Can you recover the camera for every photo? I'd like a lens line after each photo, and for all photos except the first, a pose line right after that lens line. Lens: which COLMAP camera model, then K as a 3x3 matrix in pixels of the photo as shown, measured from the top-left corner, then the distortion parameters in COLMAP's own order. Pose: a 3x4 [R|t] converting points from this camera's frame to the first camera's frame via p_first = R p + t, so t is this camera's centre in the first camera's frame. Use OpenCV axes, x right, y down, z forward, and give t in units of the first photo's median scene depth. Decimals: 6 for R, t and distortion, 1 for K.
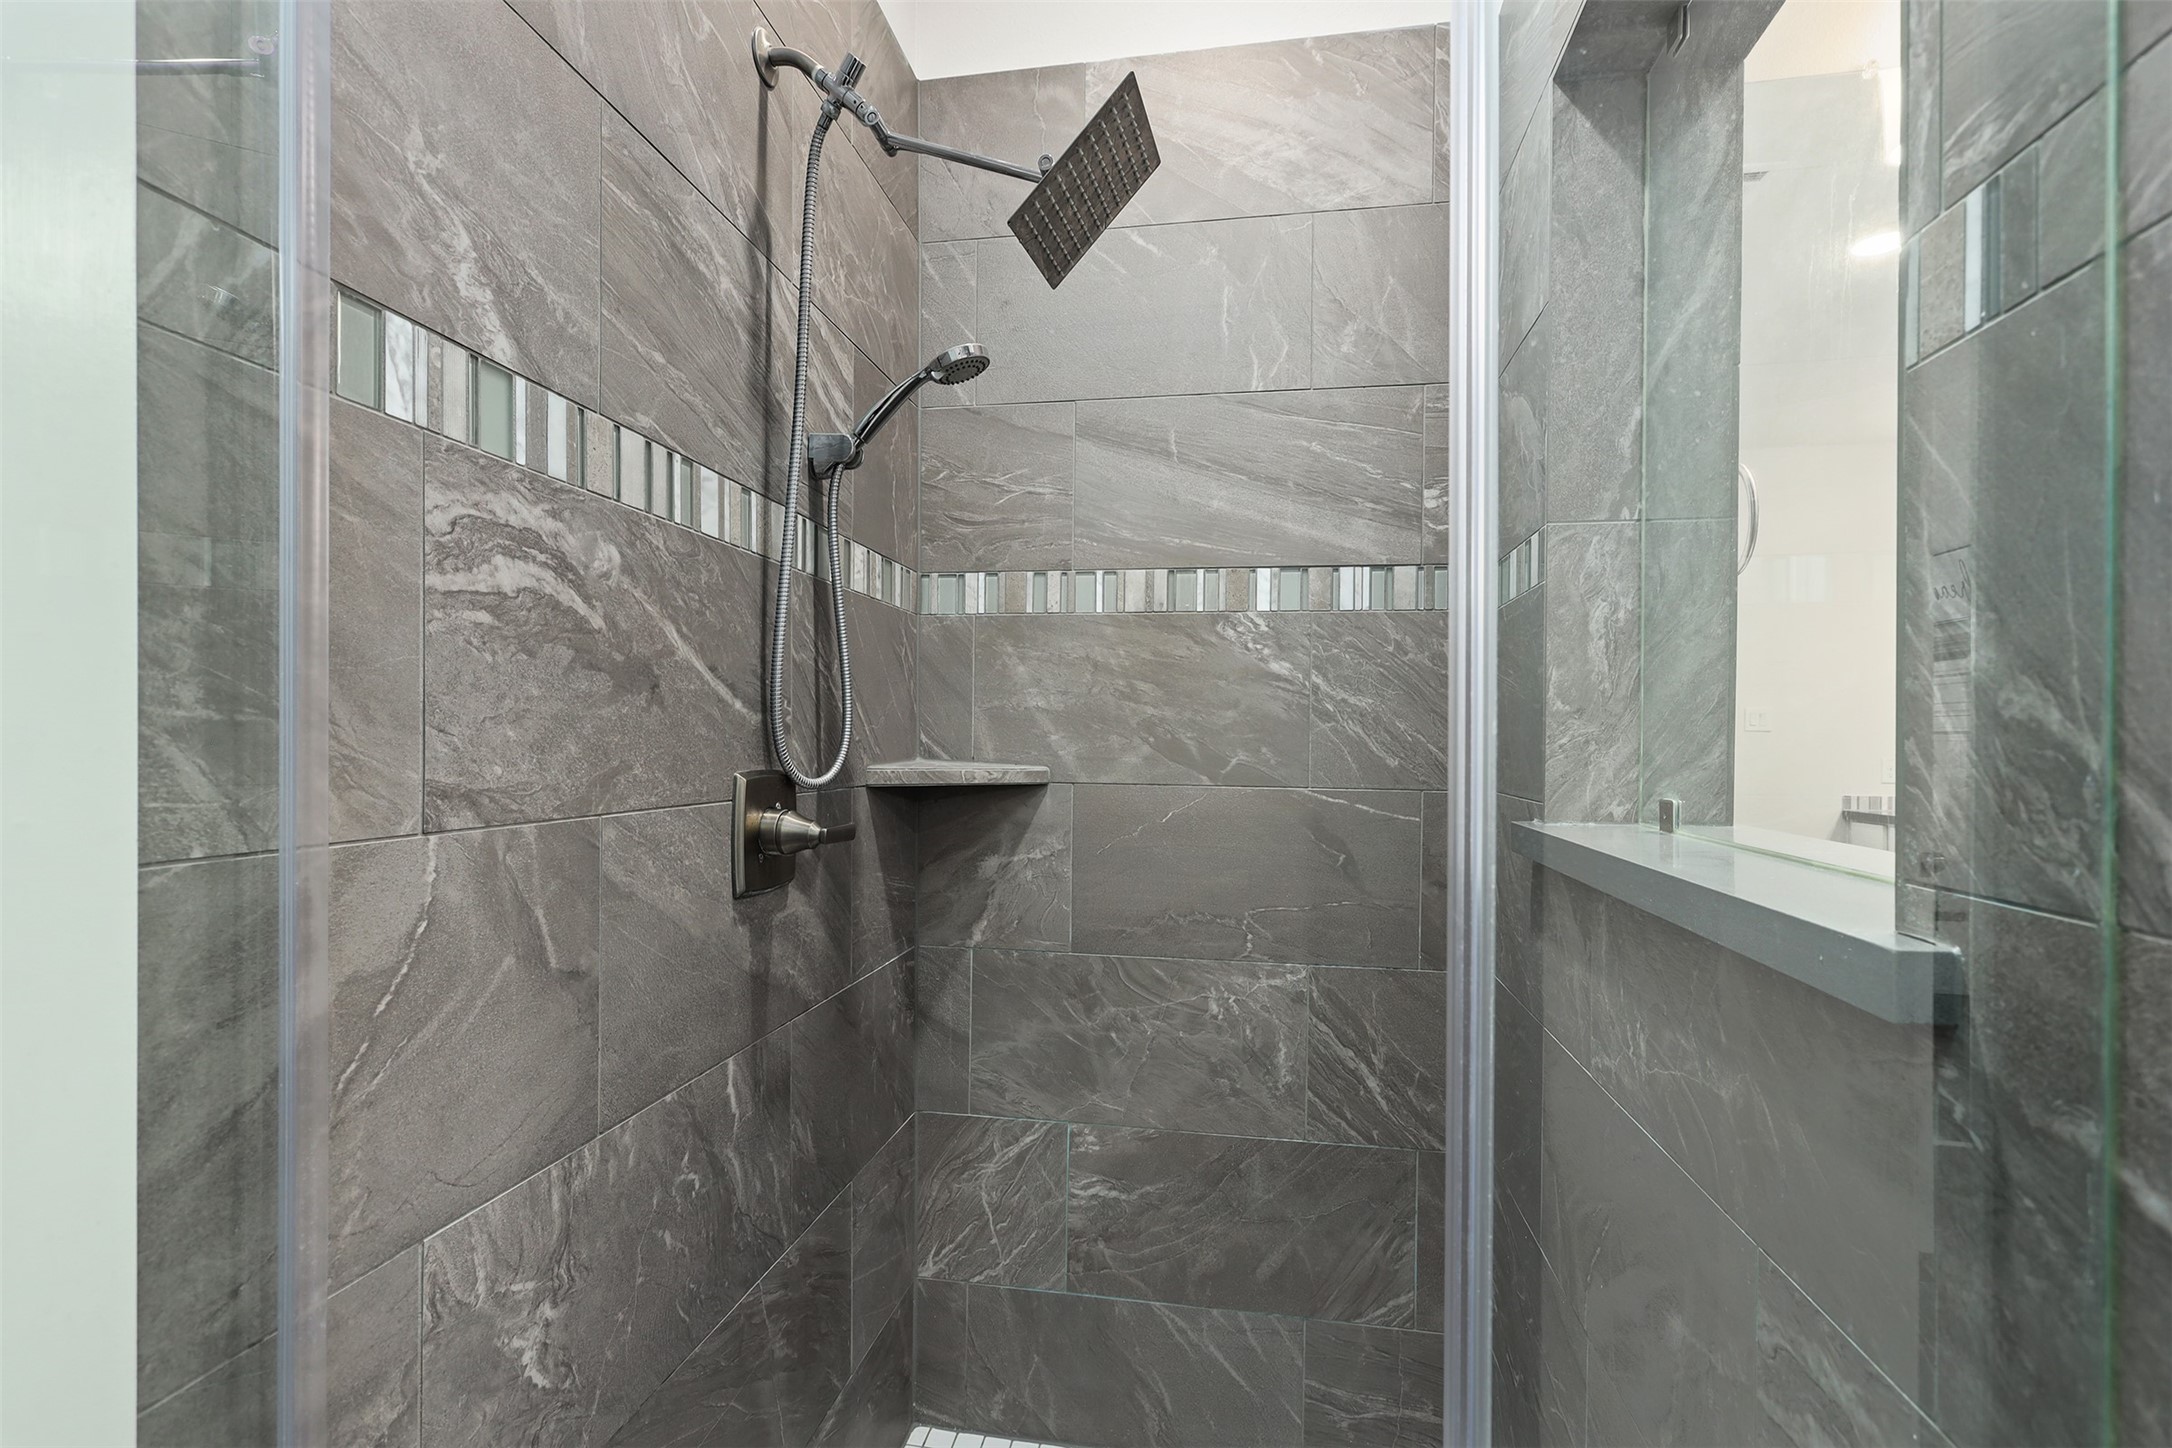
lens RADIAL K [[995.9, 0, 1080.9], [0, 995.9, 739.0], [0, 0, 1]] dist [0.001675, -0.001274]
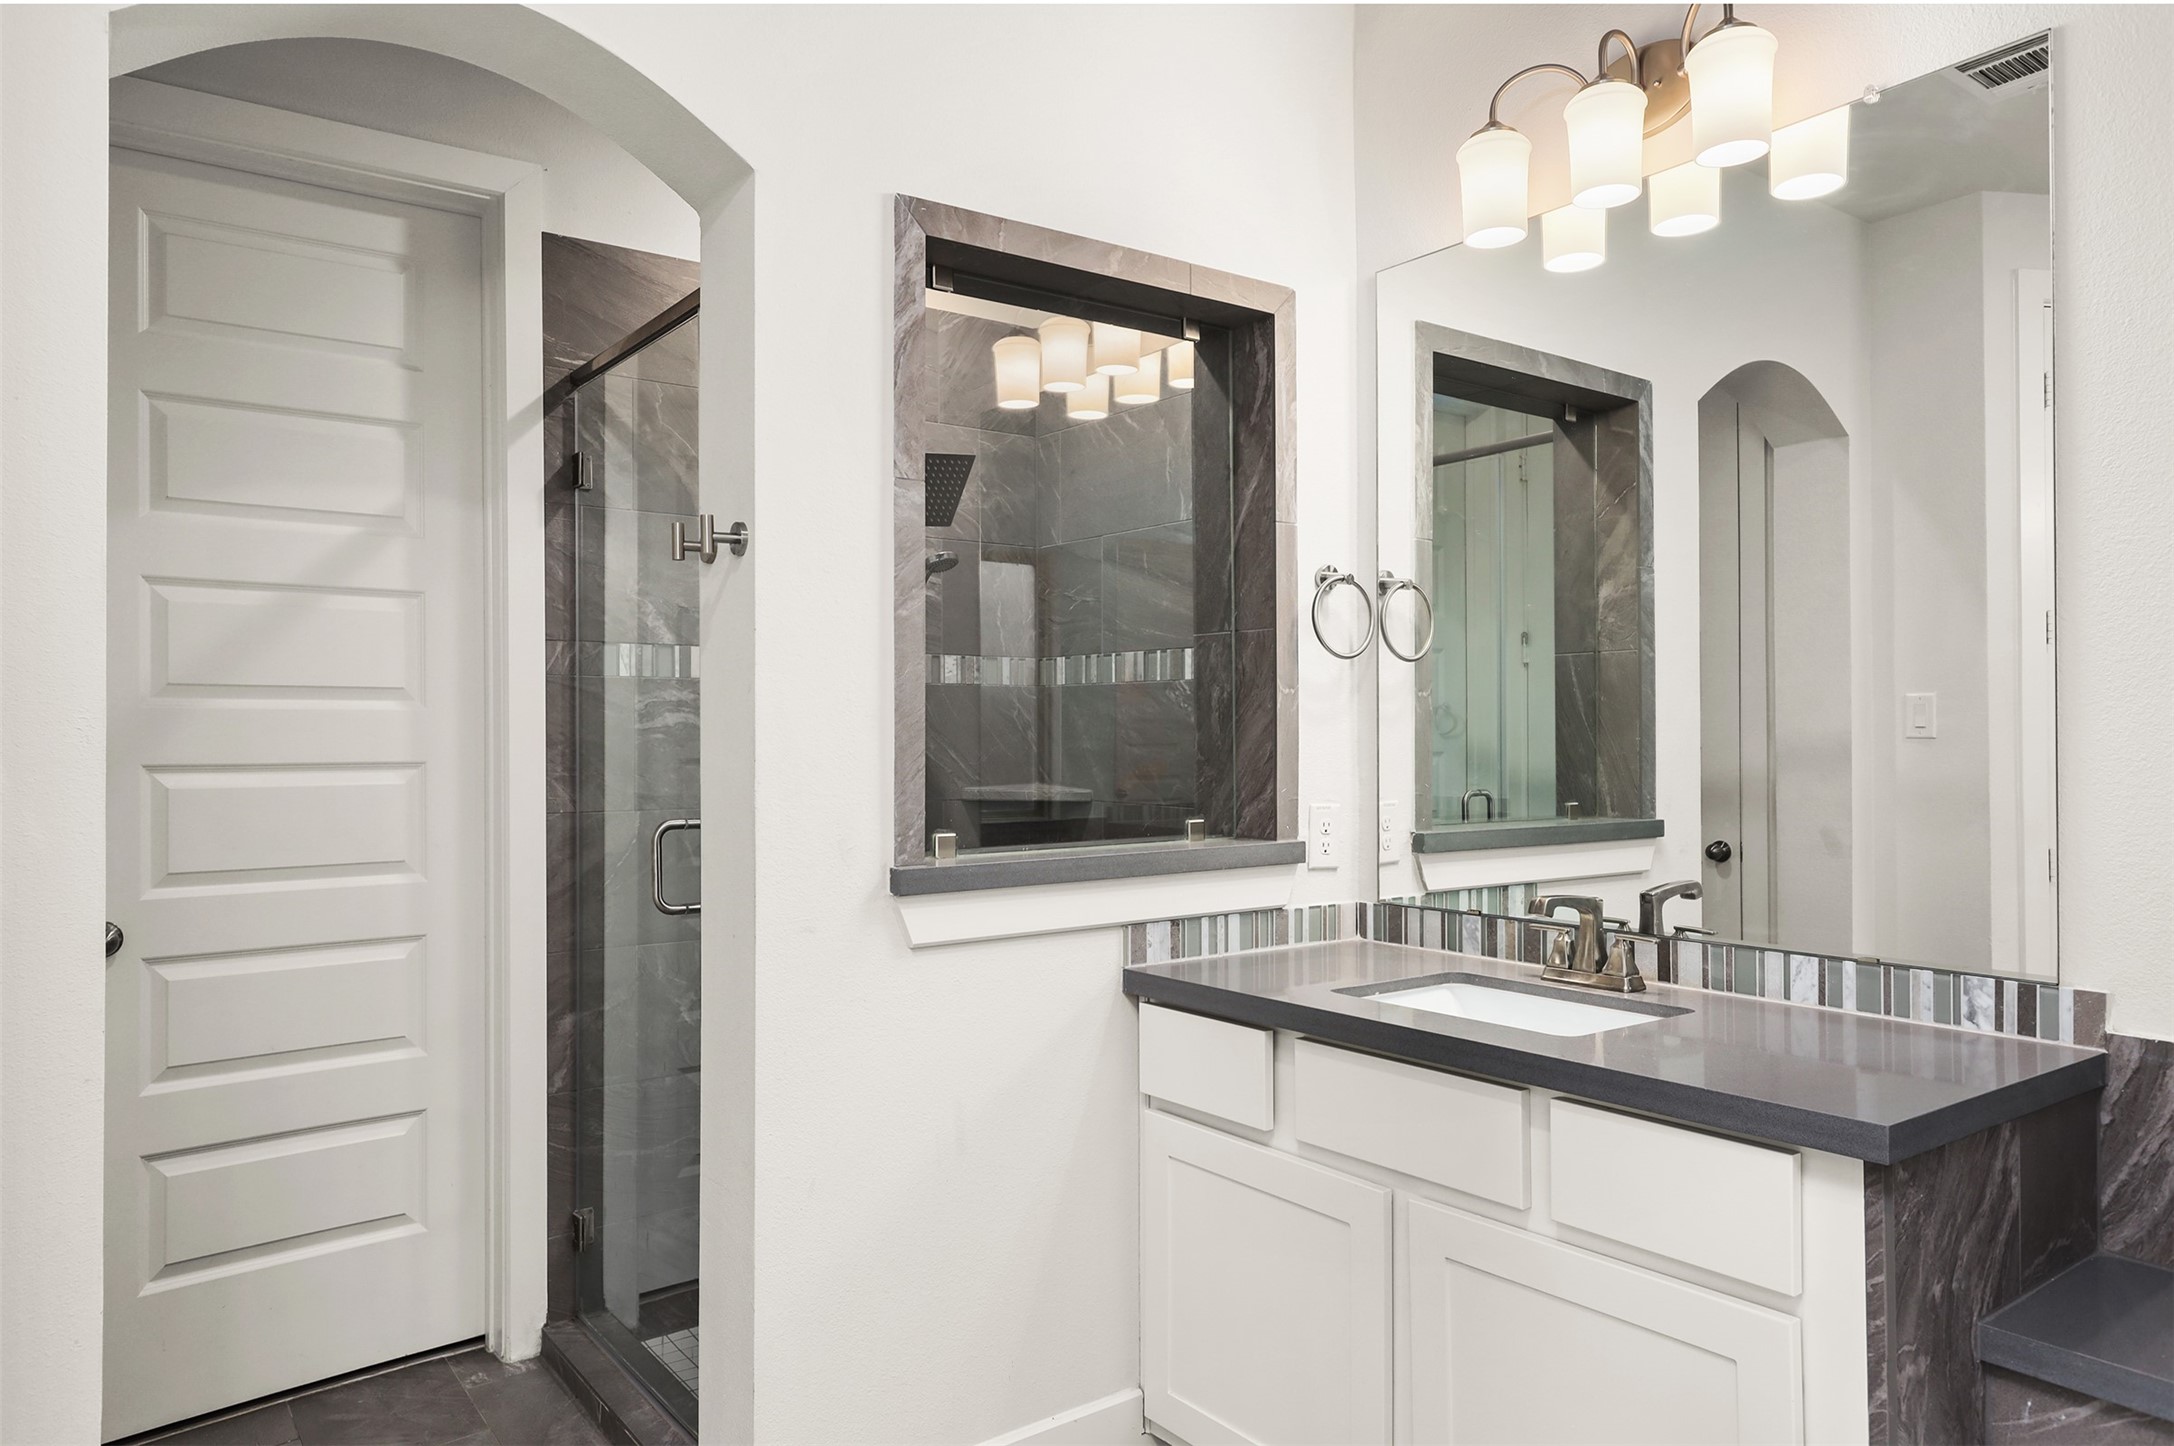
lens RADIAL K [[1434.3, 0, 1088.6], [0, 1434.3, 720.9], [0, 0, 1]] dist [0.031449, -0.000509]
pose [[0.729592, -0.013732, -0.683744, 1.427204], [0.007340, 0.999898, -0.012249, -0.048189], [0.683843, 0.003918, 0.729619, -0.534277]]
